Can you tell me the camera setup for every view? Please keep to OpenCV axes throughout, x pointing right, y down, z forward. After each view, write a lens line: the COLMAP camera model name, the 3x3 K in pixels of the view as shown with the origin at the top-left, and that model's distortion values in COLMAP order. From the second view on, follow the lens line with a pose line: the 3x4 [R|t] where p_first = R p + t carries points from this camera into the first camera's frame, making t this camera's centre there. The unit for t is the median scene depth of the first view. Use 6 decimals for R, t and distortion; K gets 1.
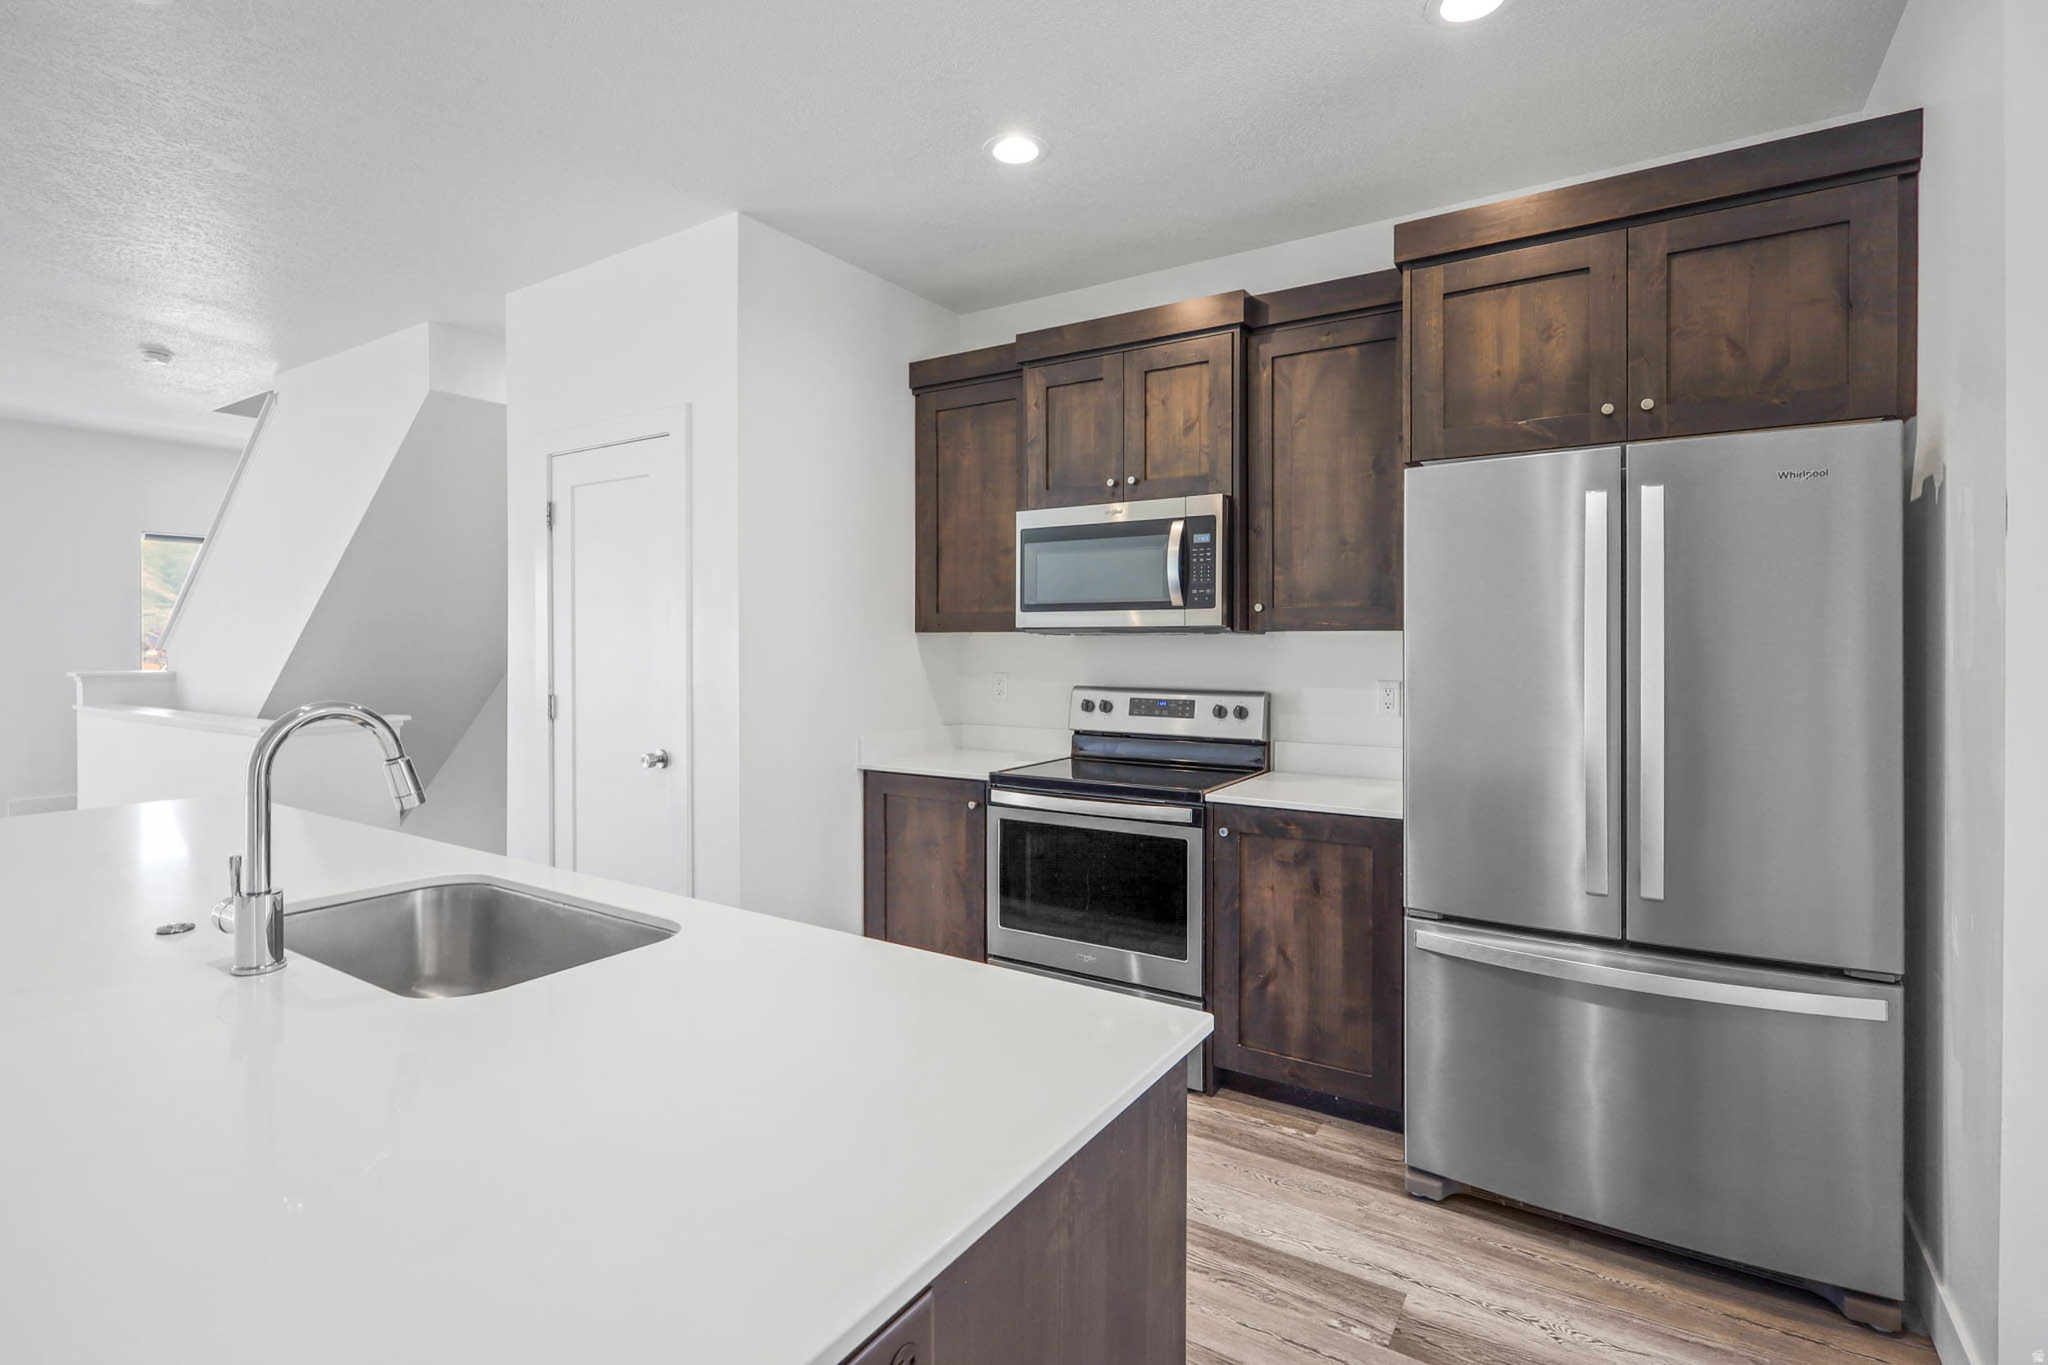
lens RADIAL K [[971.3, 0, 1029.4], [0, 971.3, 643.8], [0, 0, 1]] dist [0.001747, 0.000417]
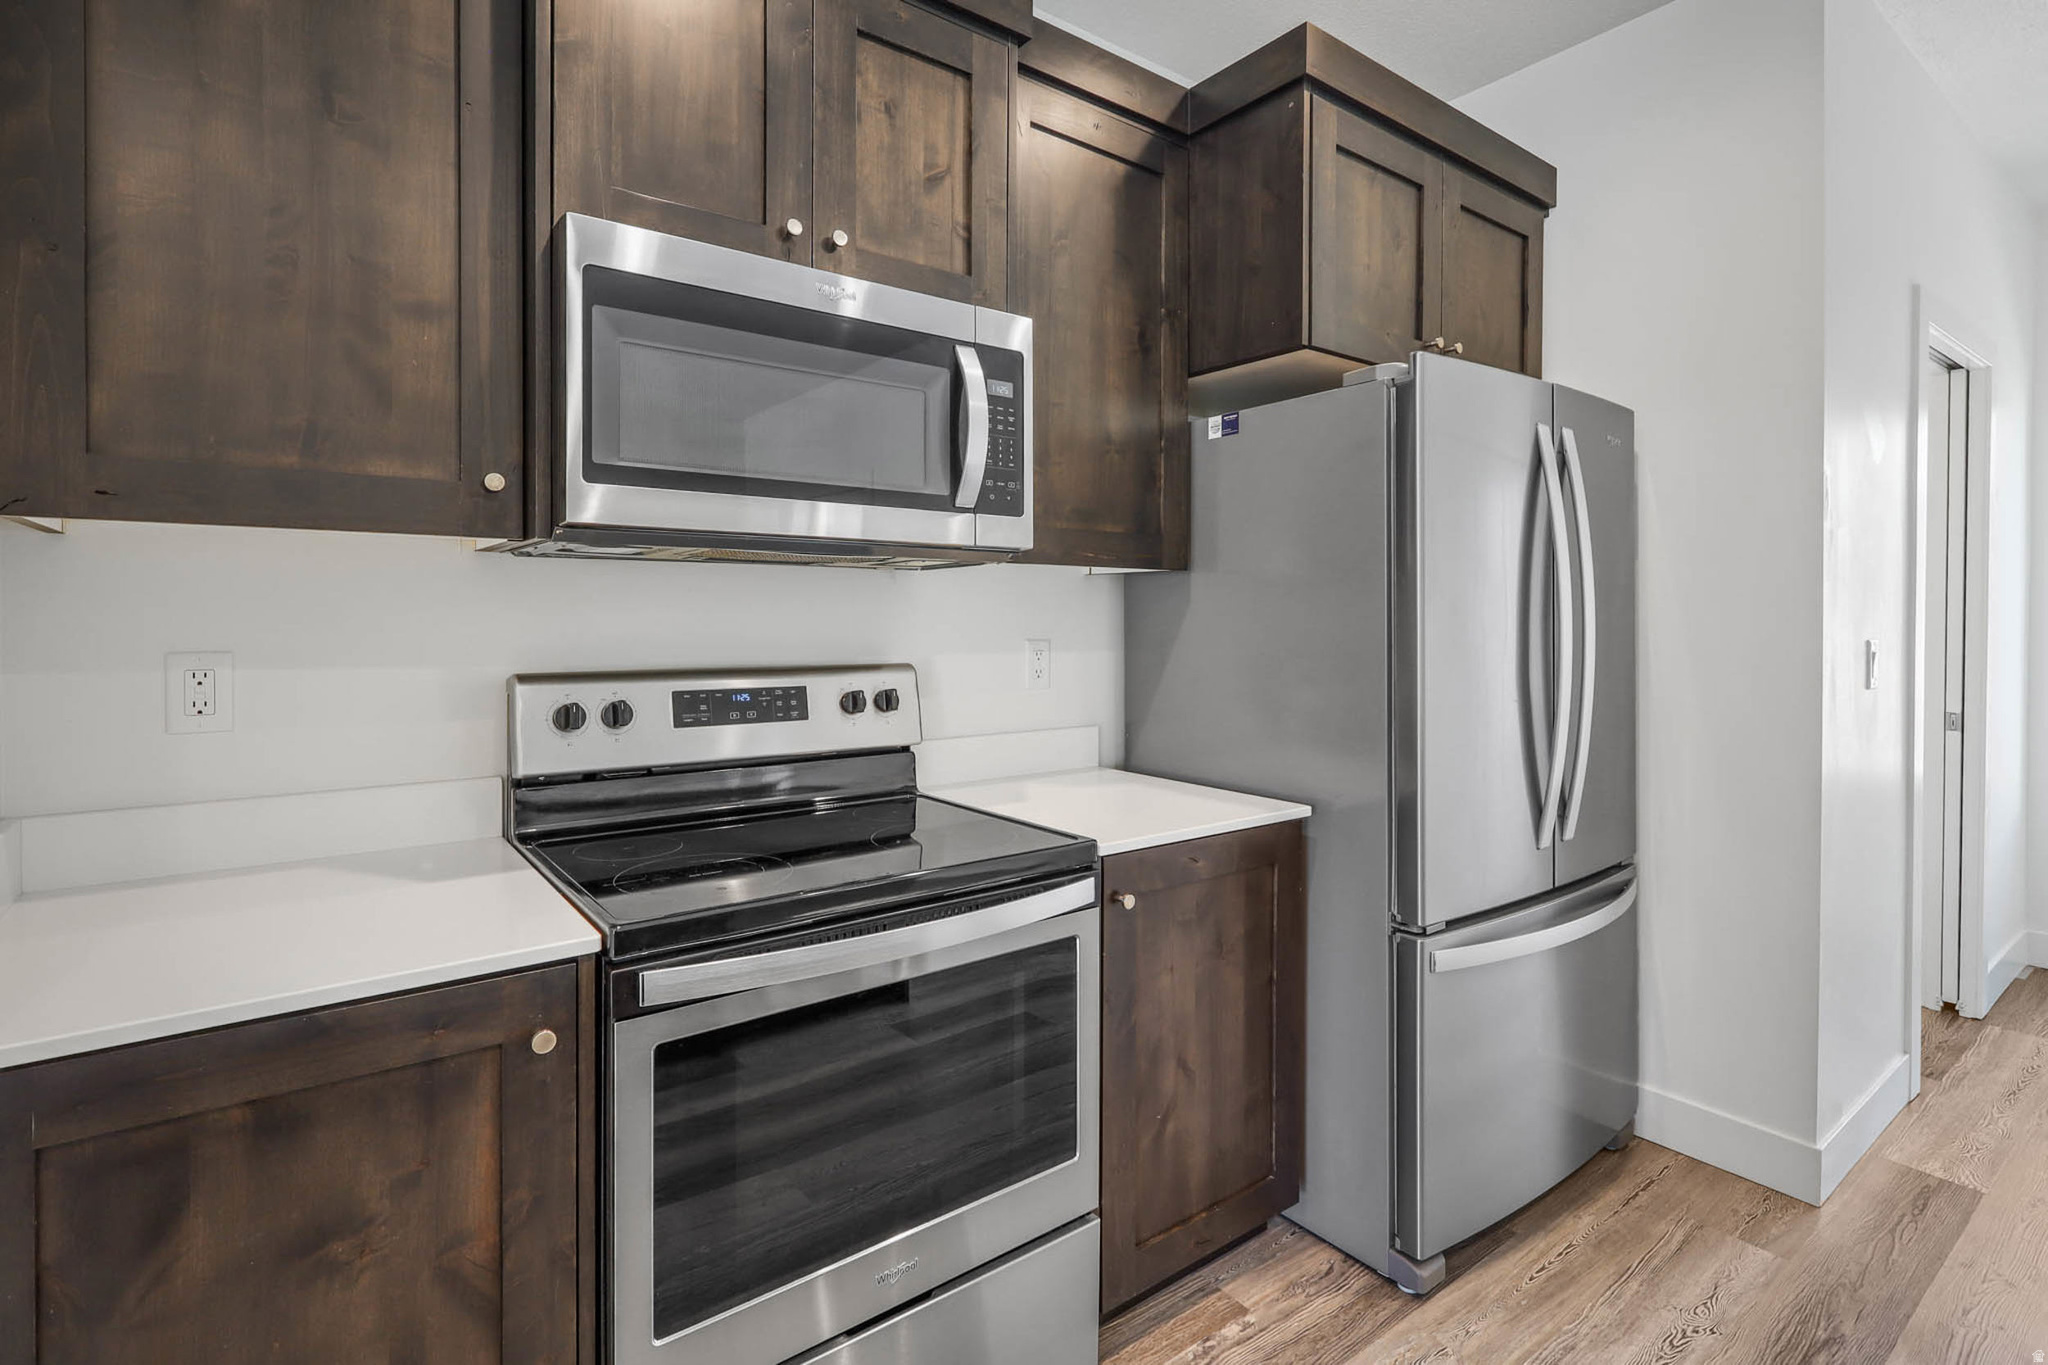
lens RADIAL K [[977.9, 0, 998.4], [0, 977.9, 626.9], [0, 0, 1]] dist [0.001448, -0.000107]
pose [[0.354114, -0.008666, 0.935162, -0.345130], [-0.002640, 0.999944, 0.010266, 0.021598], [-0.935199, -0.006104, 0.354071, 0.800761]]
